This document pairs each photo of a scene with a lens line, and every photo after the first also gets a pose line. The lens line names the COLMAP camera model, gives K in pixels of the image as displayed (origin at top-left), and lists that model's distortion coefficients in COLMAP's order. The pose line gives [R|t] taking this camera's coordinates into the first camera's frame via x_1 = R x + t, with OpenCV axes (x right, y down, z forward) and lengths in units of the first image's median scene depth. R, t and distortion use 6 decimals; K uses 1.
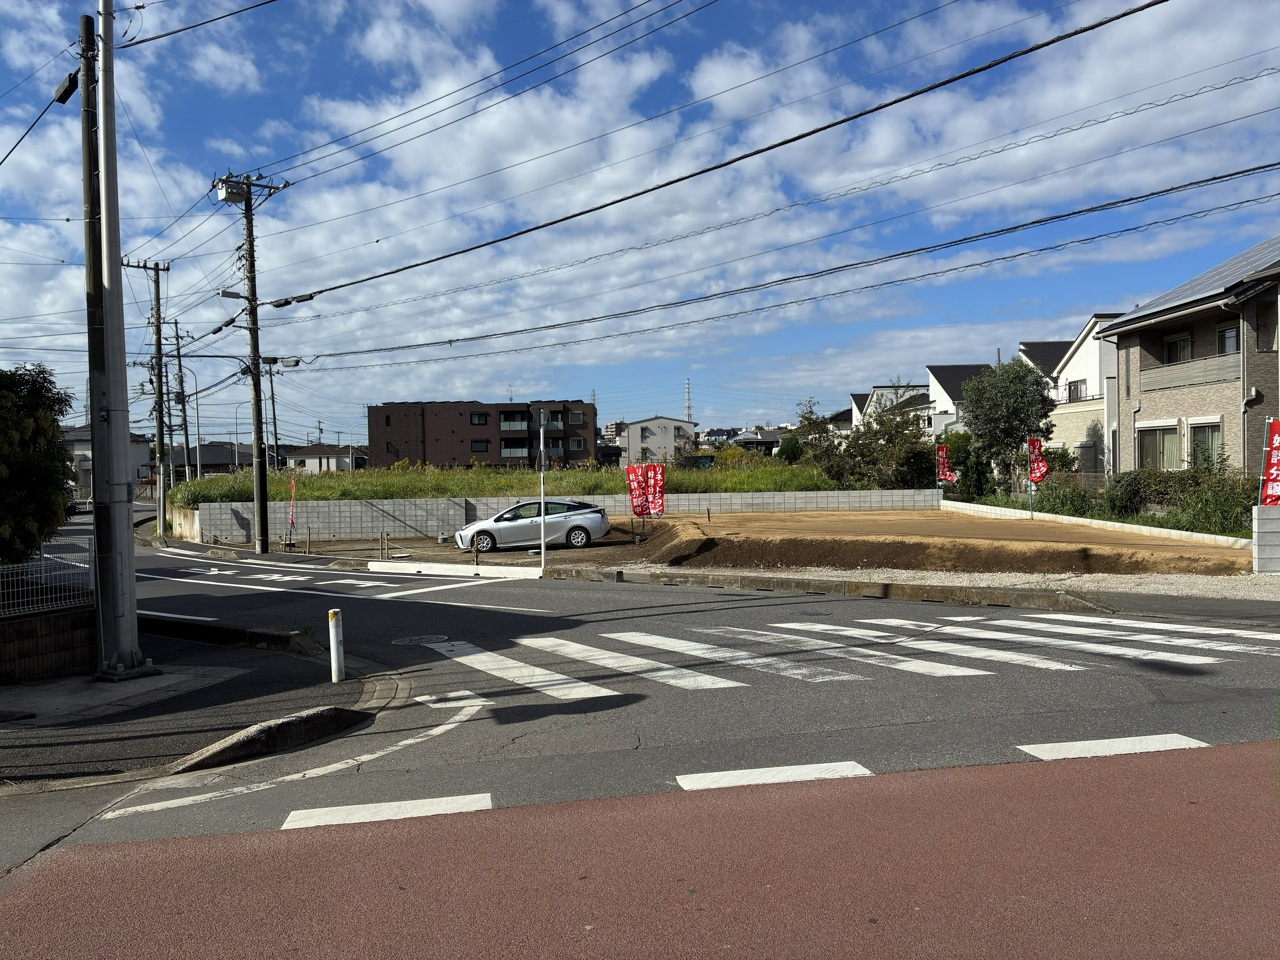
lens RADIAL K [[977.5, 0, 641.0], [0, 977.5, 481.0], [0, 0, 1]] dist [0.004772, -0.007463]
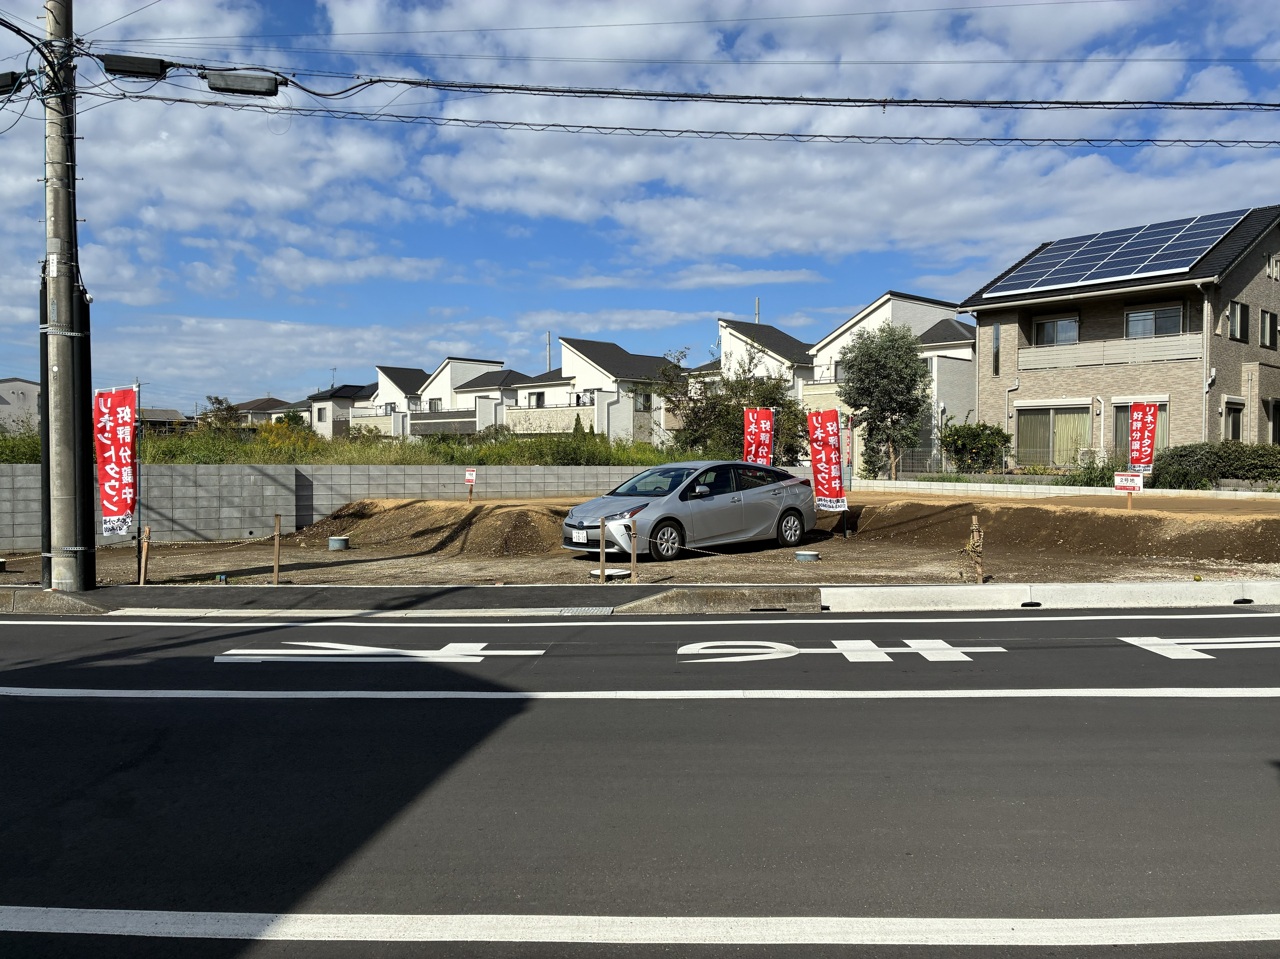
lens RADIAL K [[977.5, 0, 639.7], [0, 977.5, 482.9], [0, 0, 1]] dist [0.004772, -0.007463]
pose [[0.755971, 0.011165, 0.654510, -0.436868], [-0.011831, 0.999924, -0.003392, 0.030393], [-0.654498, -0.005180, 0.756046, 0.544133]]
